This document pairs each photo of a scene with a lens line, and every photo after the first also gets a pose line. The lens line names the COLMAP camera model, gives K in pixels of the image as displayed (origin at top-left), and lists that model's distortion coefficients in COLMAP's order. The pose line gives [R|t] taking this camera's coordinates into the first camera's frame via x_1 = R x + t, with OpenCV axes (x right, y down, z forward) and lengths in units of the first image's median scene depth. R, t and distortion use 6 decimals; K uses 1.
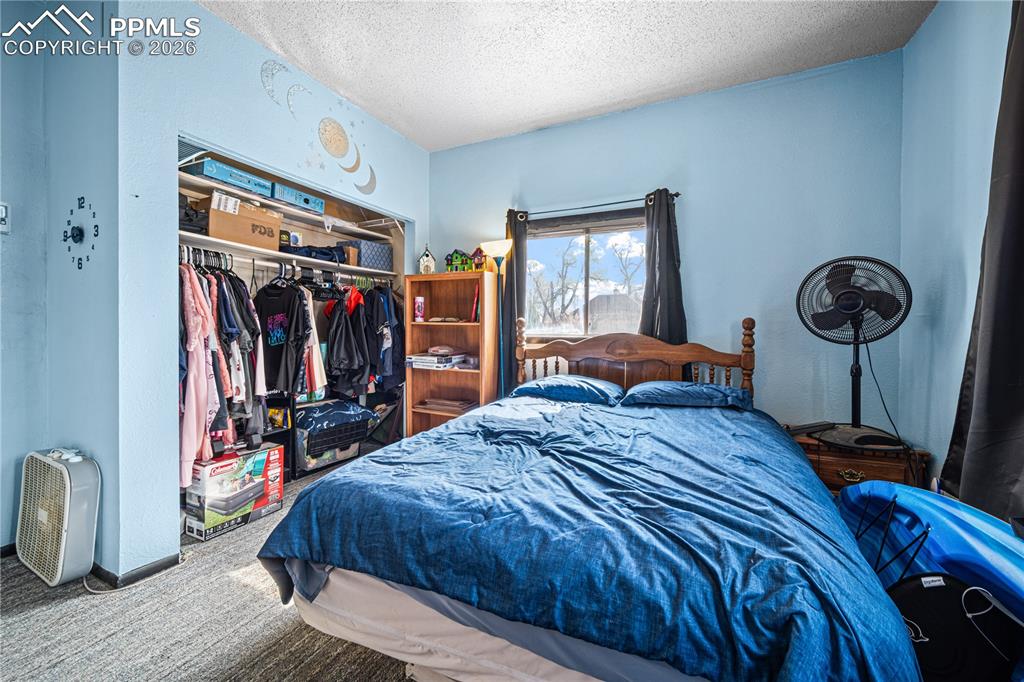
lens RADIAL K [[414.2, 0, 510.8], [0, 414.2, 332.9], [0, 0, 1]] dist [0.003999, -0.000939]
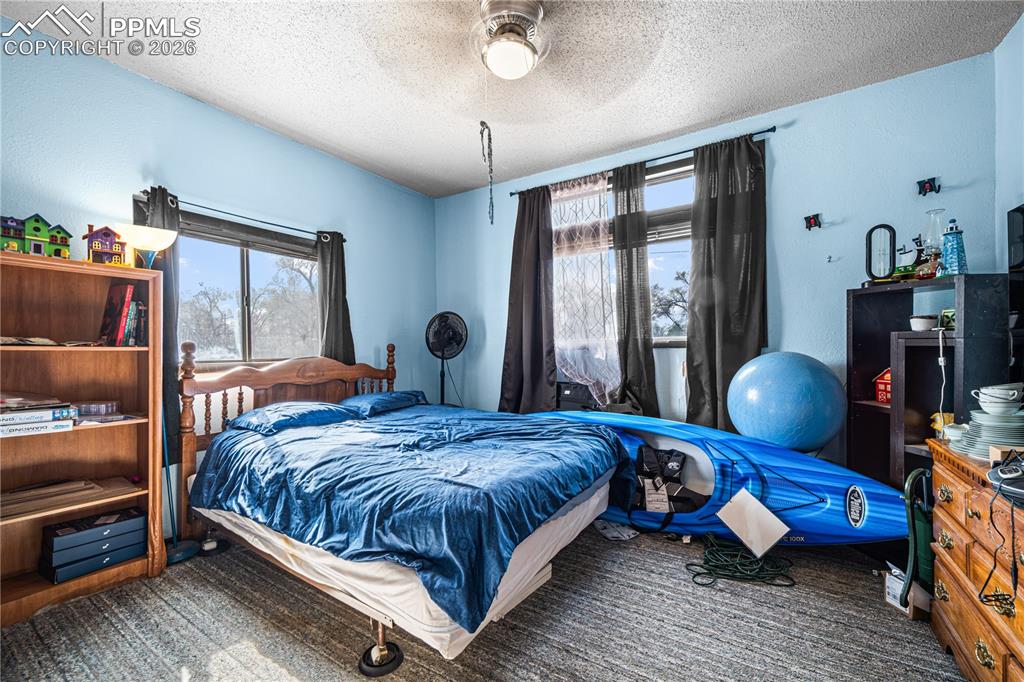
lens RADIAL K [[414.2, 0, 510.6], [0, 414.2, 345.8], [0, 0, 1]] dist [0.003999, -0.000939]
pose [[0.142476, 0.000343, 0.989798, -0.694419], [0.016642, 0.999858, -0.002742, -0.016012], [-0.989658, 0.016863, 0.142450, 0.348715]]
